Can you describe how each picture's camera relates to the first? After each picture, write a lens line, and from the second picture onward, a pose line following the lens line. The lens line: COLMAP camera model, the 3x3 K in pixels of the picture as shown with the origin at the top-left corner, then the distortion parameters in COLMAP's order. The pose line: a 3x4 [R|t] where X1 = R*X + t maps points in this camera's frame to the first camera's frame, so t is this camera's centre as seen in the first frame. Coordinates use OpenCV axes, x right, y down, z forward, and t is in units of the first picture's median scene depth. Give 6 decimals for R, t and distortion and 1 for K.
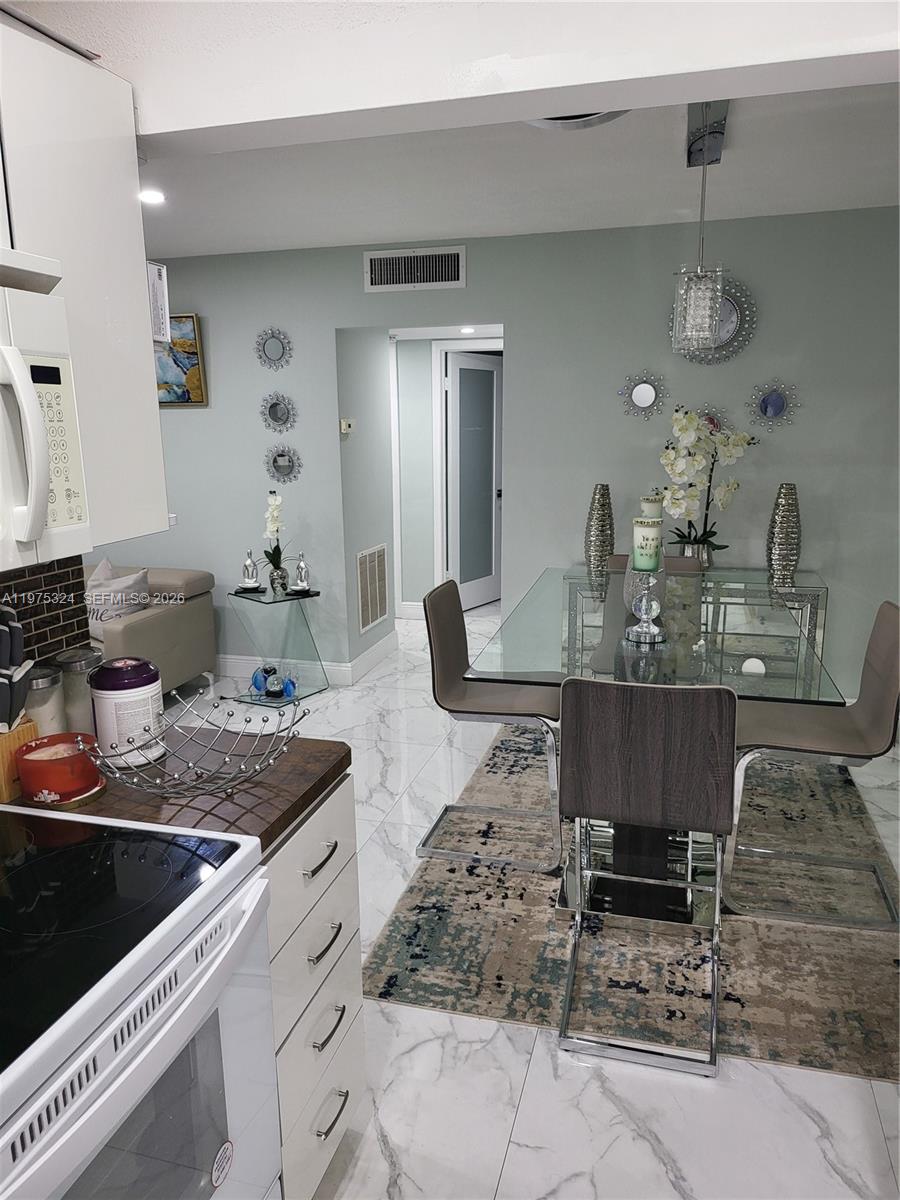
lens RADIAL K [[850.6, 0, 452.1], [0, 850.6, 600.8], [0, 0, 1]] dist [0.047100, -0.042200]
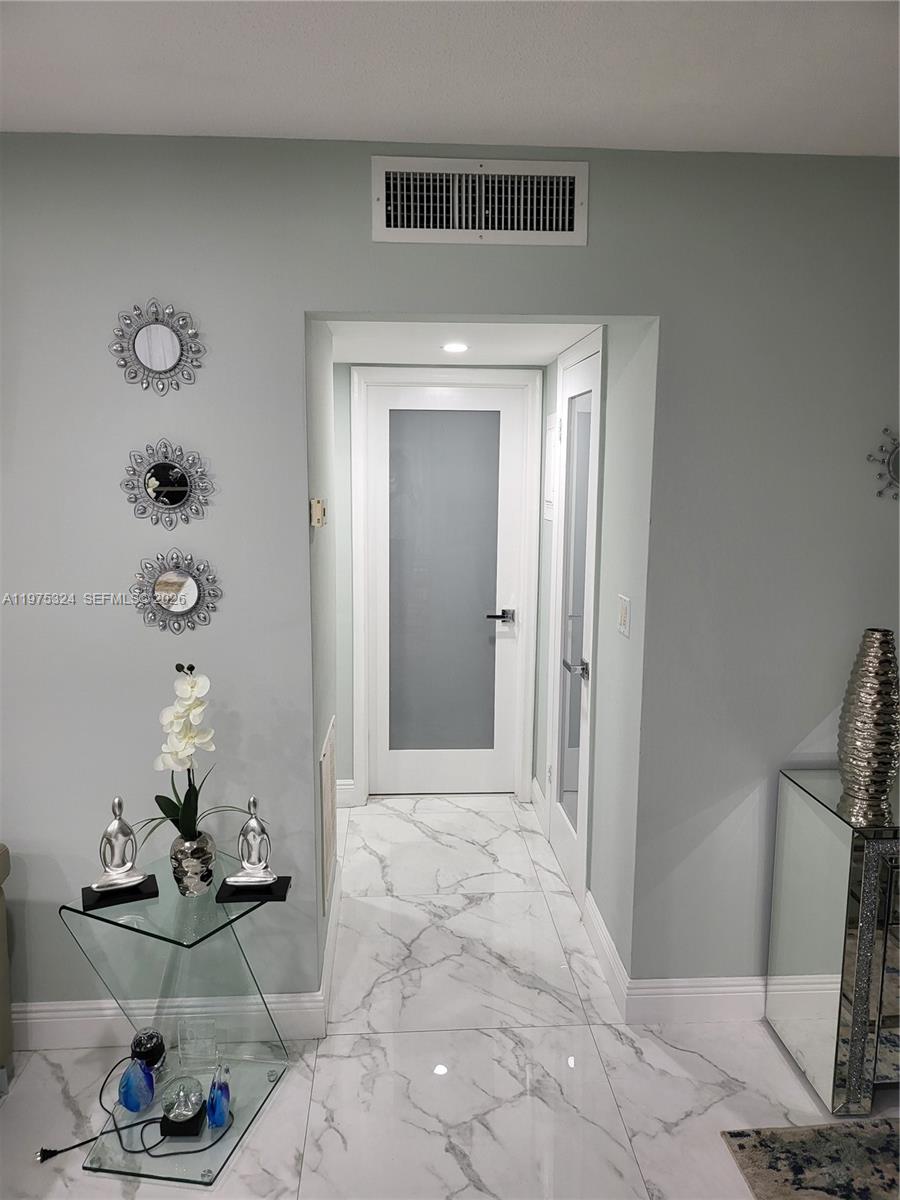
lens RADIAL K [[850.6, 0, 448.6], [0, 850.6, 596.9], [0, 0, 1]] dist [0.047100, -0.042200]
pose [[0.945115, -0.032093, 0.325158, -0.218023], [0.056127, 0.996318, -0.064806, -0.123976], [-0.321881, 0.079499, 0.943436, 0.532500]]
